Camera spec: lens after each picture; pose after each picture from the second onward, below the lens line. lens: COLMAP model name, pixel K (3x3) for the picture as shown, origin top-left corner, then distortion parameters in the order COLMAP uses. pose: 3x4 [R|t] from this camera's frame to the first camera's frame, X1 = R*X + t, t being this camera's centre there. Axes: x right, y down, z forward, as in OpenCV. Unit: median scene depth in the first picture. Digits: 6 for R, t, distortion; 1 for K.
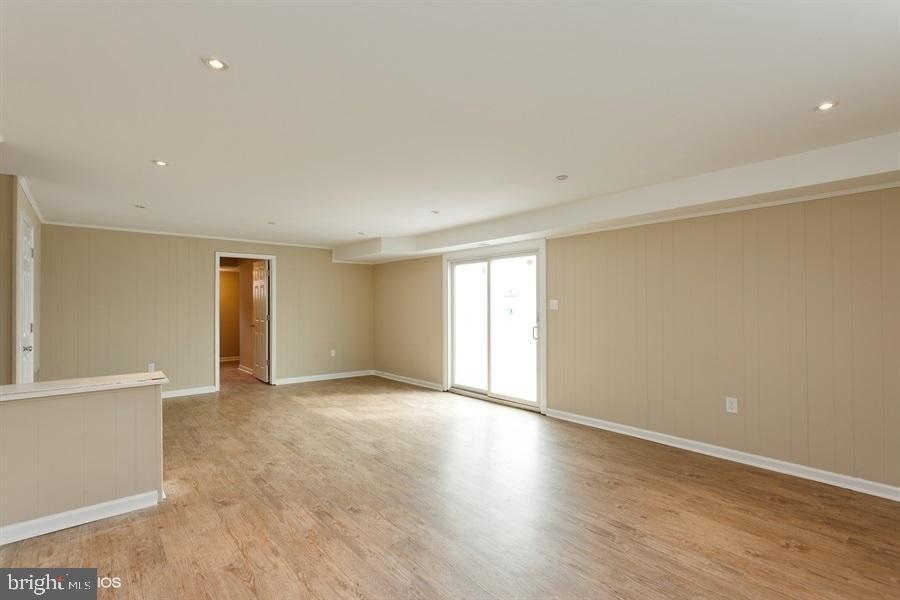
lens RADIAL K [[430.0, 0, 452.8], [0, 430.0, 304.3], [0, 0, 1]] dist [-0.010513, 0.001082]
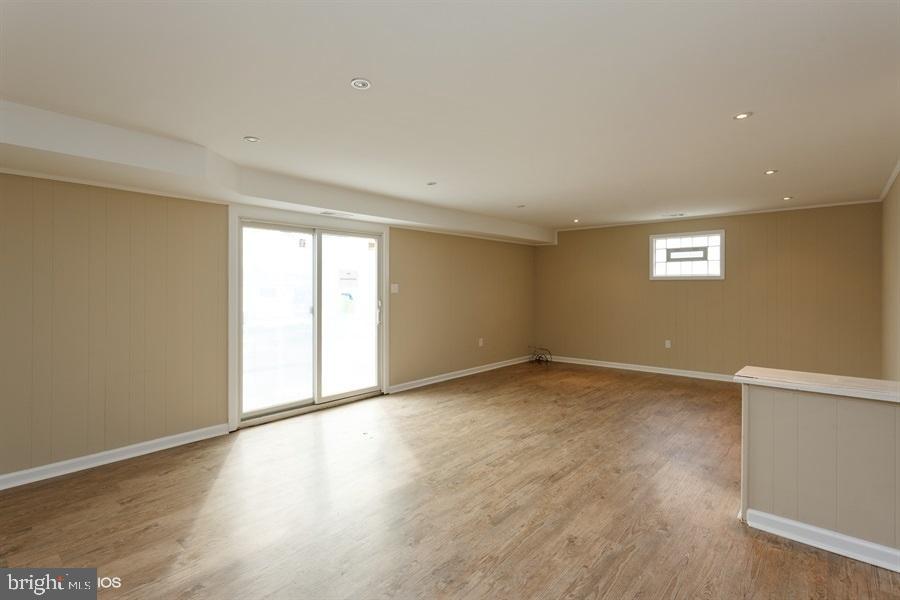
lens RADIAL K [[430.0, 0, 451.5], [0, 430.0, 292.1], [0, 0, 1]] dist [-0.010513, 0.001082]
pose [[-0.144931, -0.010543, 0.989386, -0.929298], [-0.002491, 0.999944, 0.010291, -0.002267], [-0.989439, -0.000974, -0.144949, 1.097348]]
